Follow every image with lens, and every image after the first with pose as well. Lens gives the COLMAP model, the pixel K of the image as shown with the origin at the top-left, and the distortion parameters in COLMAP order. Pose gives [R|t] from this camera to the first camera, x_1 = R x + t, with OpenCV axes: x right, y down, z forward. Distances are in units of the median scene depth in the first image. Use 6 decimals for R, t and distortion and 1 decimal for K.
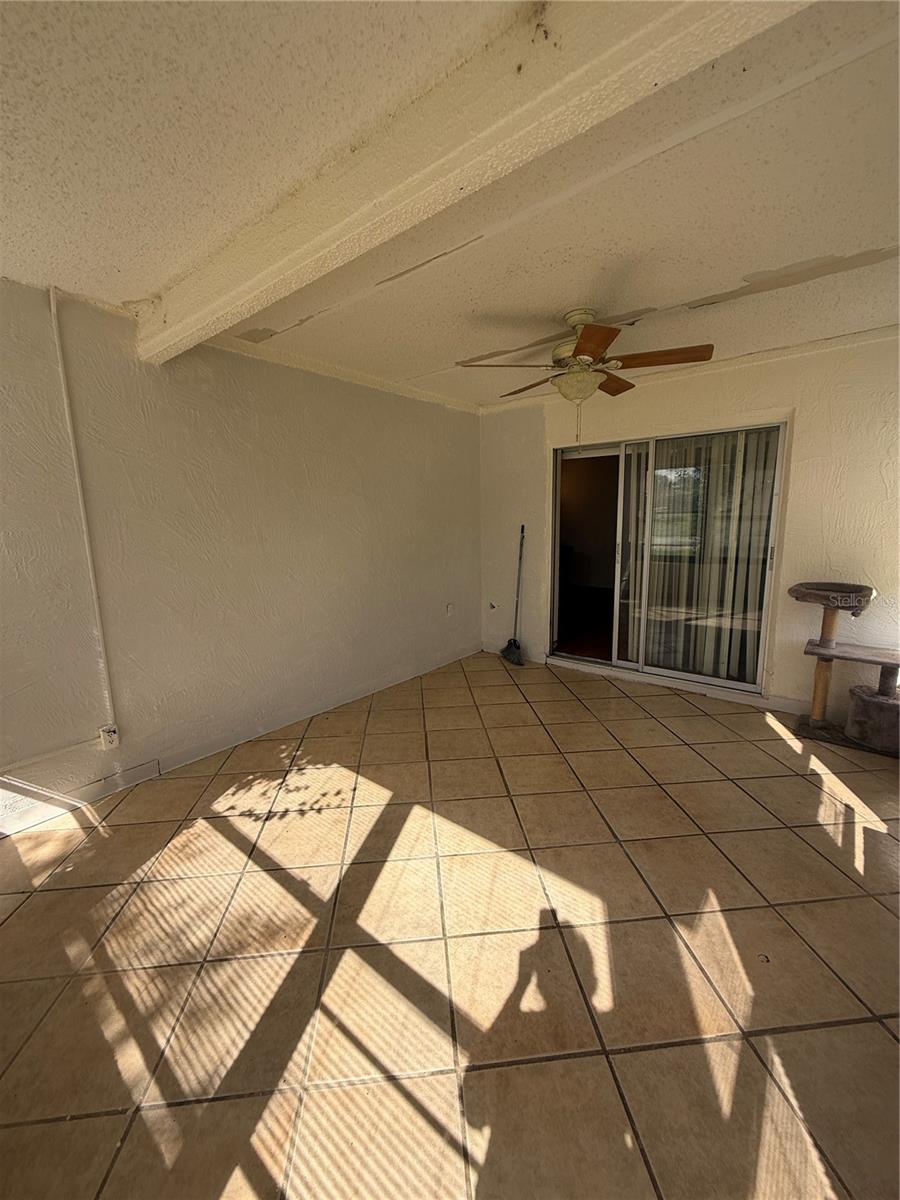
lens RADIAL K [[479.5, 0, 451.2], [0, 479.5, 598.9], [0, 0, 1]] dist [0.001832, -0.000455]
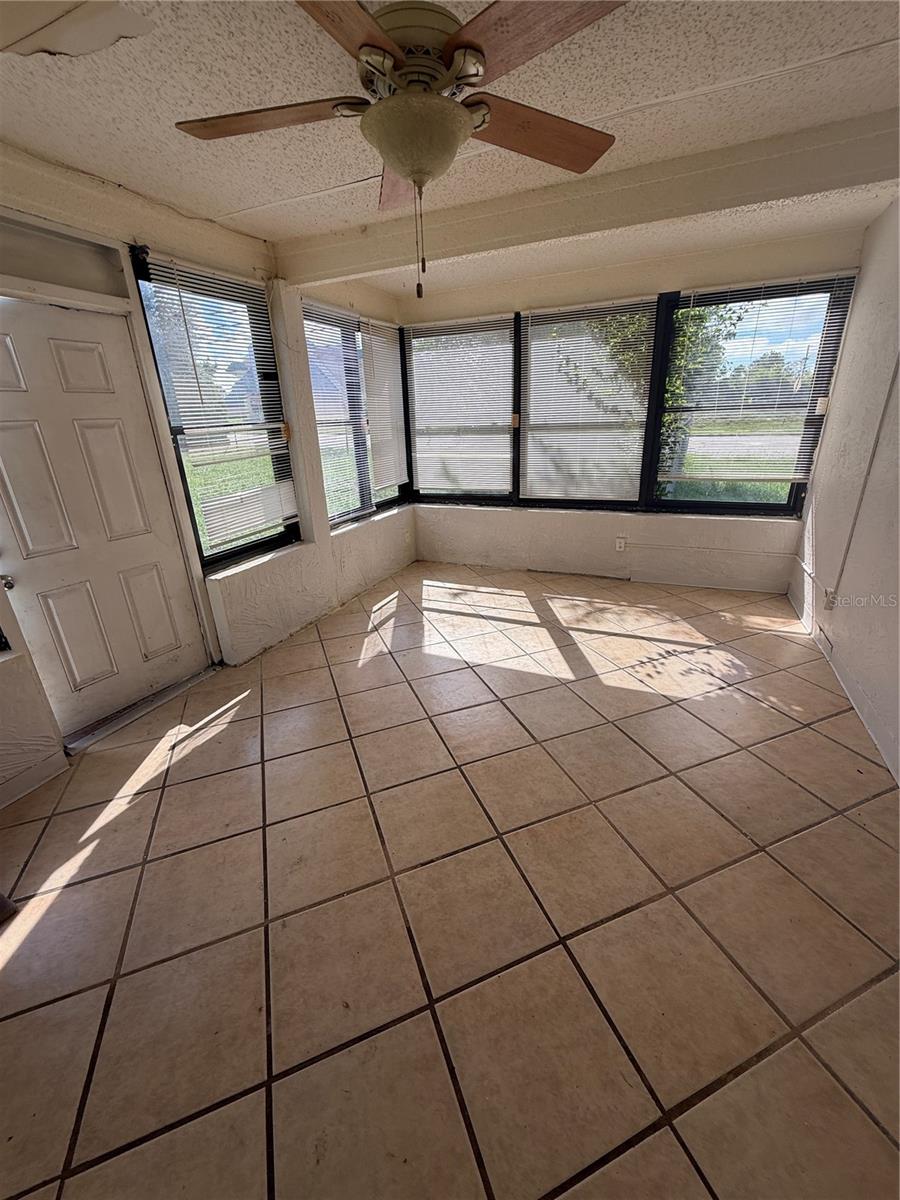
lens RADIAL K [[479.5, 0, 451.2], [0, 479.5, 598.9], [0, 0, 1]] dist [0.001832, -0.000455]
pose [[-0.961000, 0.147781, -0.233750, 0.621179], [0.008509, 0.860646, 0.509133, -0.443589], [0.276416, 0.487288, -0.828339, 2.459370]]
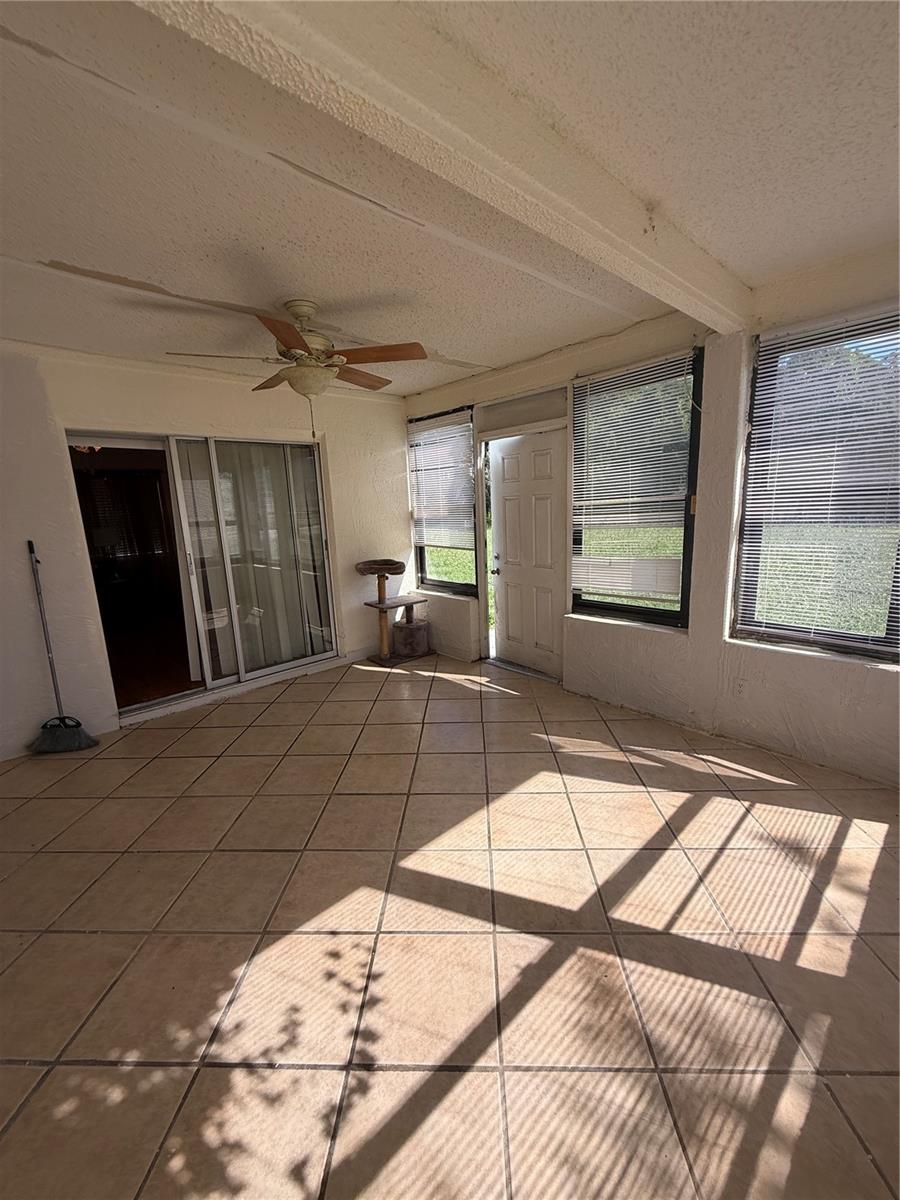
lens RADIAL K [[479.5, 0, 451.2], [0, 479.5, 598.9], [0, 0, 1]] dist [0.001832, -0.000455]
pose [[0.135167, -0.180679, 0.974210, -1.076652], [0.207747, 0.966546, 0.150433, -0.156477], [-0.968799, 0.182056, 0.168180, 0.960143]]
